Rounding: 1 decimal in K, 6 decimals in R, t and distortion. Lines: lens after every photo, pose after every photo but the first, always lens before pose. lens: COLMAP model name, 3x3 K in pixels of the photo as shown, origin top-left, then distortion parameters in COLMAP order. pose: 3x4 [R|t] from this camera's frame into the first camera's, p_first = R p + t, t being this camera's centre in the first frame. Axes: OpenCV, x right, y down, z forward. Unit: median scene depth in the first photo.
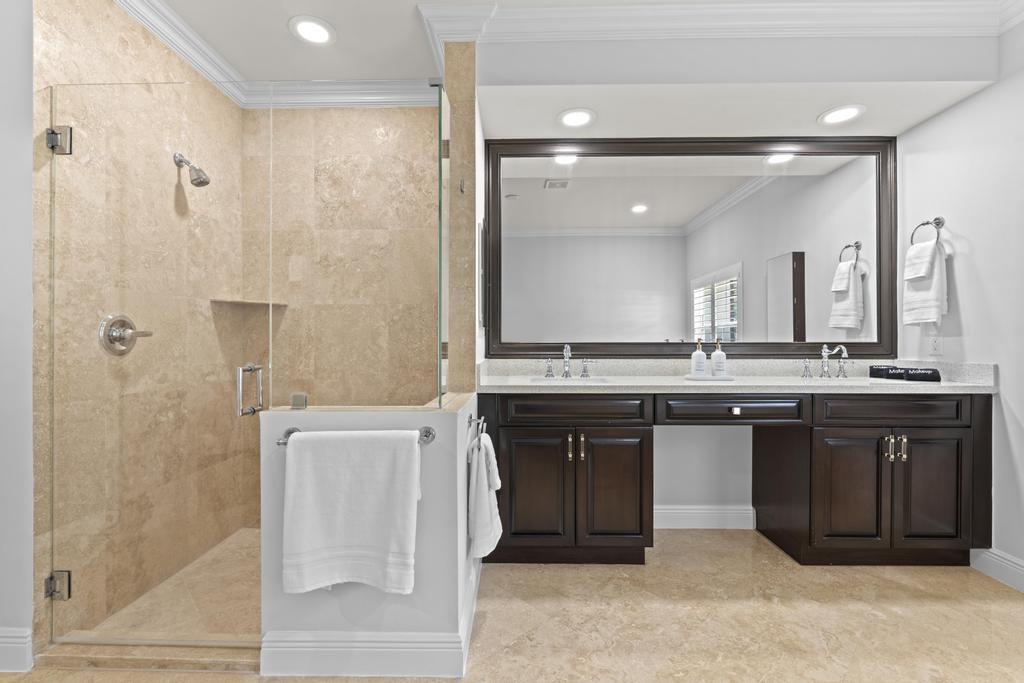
lens RADIAL K [[448.6, 0, 512.0], [0, 448.6, 341.5], [0, 0, 1]] dist [-0.003219, -0.000017]
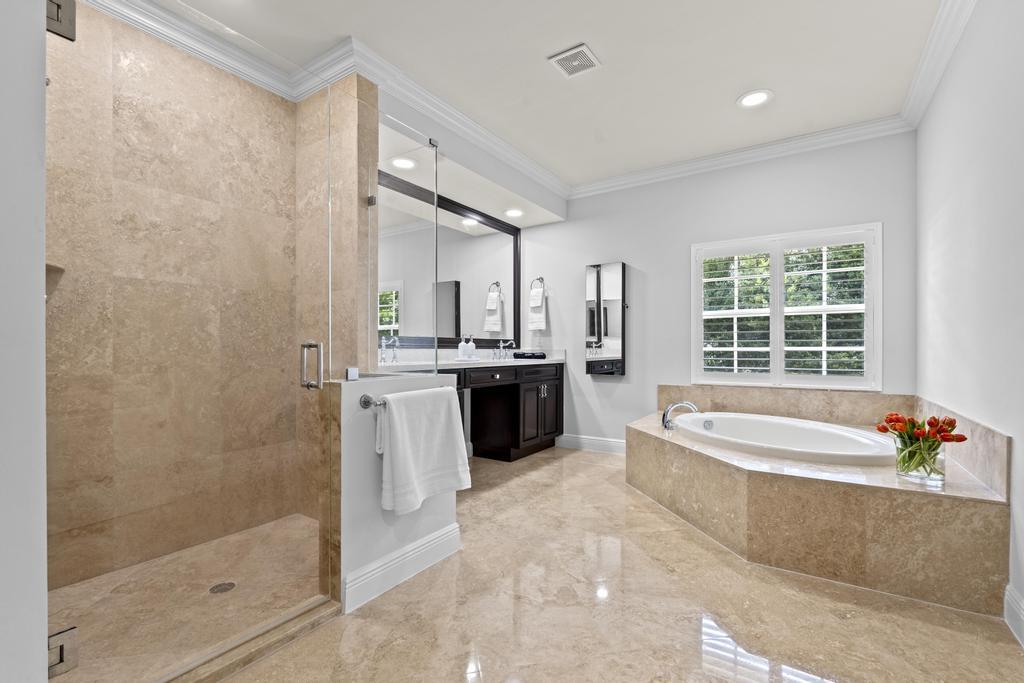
lens RADIAL K [[449.4, 0, 520.6], [0, 449.4, 348.5], [0, 0, 1]] dist [-0.000415, 0.000007]
pose [[0.532115, 0.002255, 0.846669, -0.782439], [-0.001739, 0.999997, -0.001571, 0.044105], [-0.846671, -0.000636, 0.532117, 0.010639]]
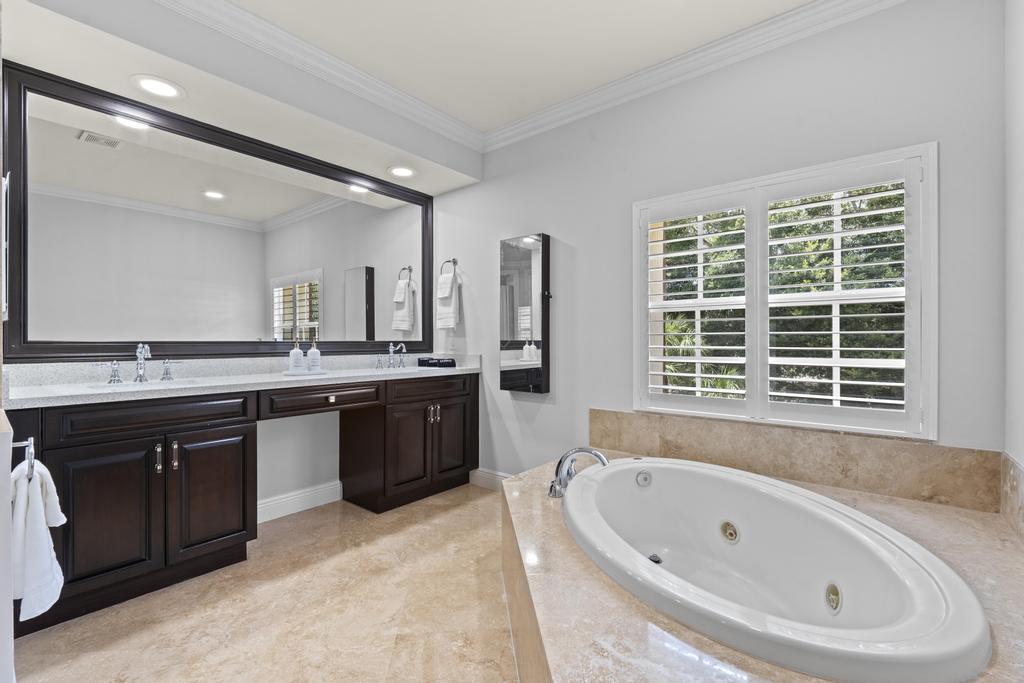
lens RADIAL K [[448.6, 0, 512.0], [0, 448.6, 341.5], [0, 0, 1]] dist [-0.003219, -0.000017]
pose [[0.620733, -0.001450, 0.784021, -0.115122], [-0.001007, 0.999996, 0.002647, -0.000854], [-0.784022, -0.002433, 0.620729, -0.093702]]
